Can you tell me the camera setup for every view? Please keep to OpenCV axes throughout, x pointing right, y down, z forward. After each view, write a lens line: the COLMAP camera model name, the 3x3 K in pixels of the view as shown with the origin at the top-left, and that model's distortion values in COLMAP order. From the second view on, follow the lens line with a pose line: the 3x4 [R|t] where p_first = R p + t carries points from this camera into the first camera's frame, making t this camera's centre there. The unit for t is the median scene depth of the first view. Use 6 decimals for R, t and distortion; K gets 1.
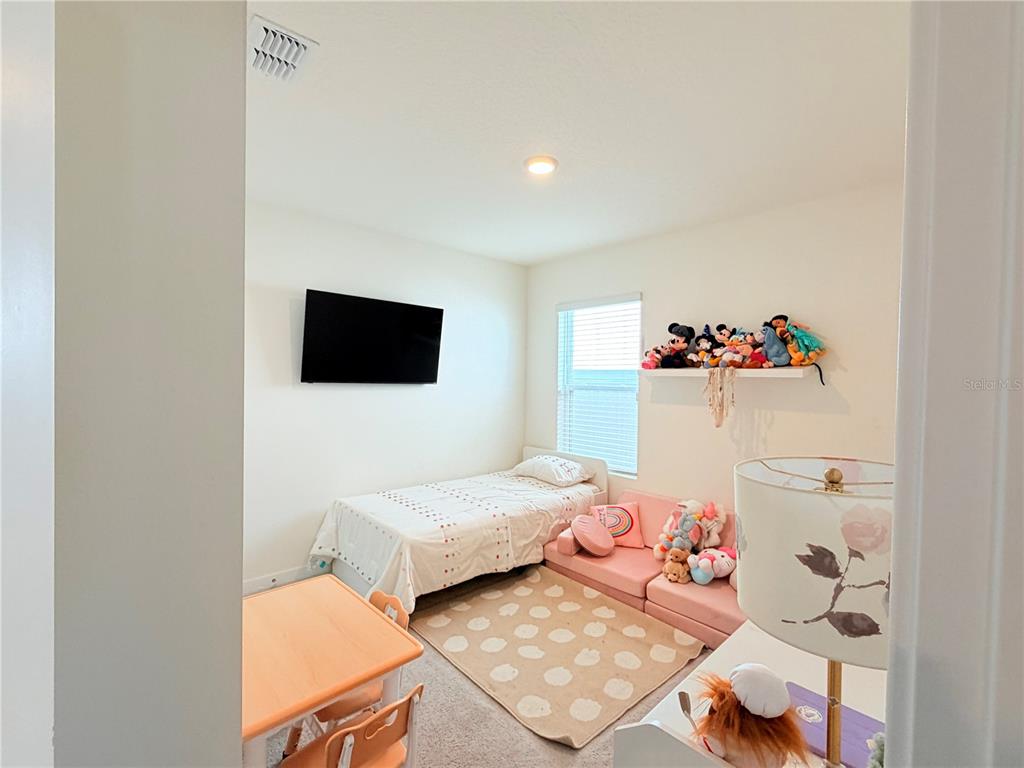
lens RADIAL K [[455.1, 0, 509.6], [0, 455.1, 383.3], [0, 0, 1]] dist [0.000011, -0.000482]
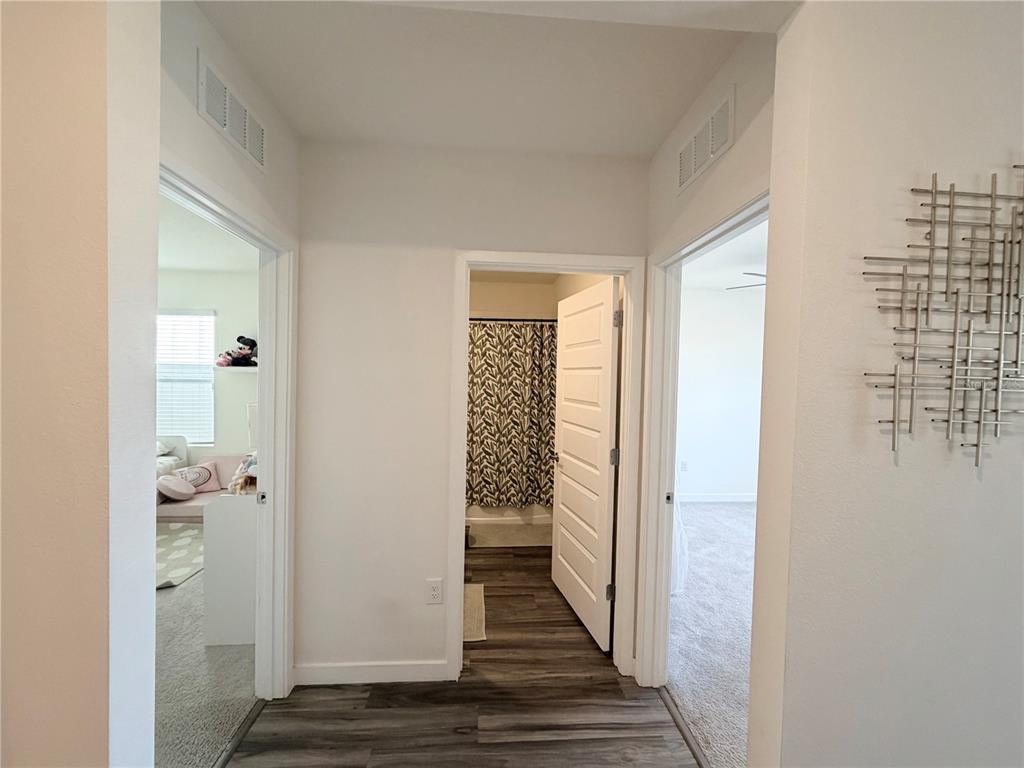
lens RADIAL K [[407.6, 0, 508.4], [0, 407.6, 387.5], [0, 0, 1]] dist [0.001801, -0.000013]
pose [[0.620150, -0.019687, 0.784236, -0.146862], [0.002391, 0.999728, 0.023205, 0.007914], [-0.784479, -0.012515, 0.620029, -0.514403]]
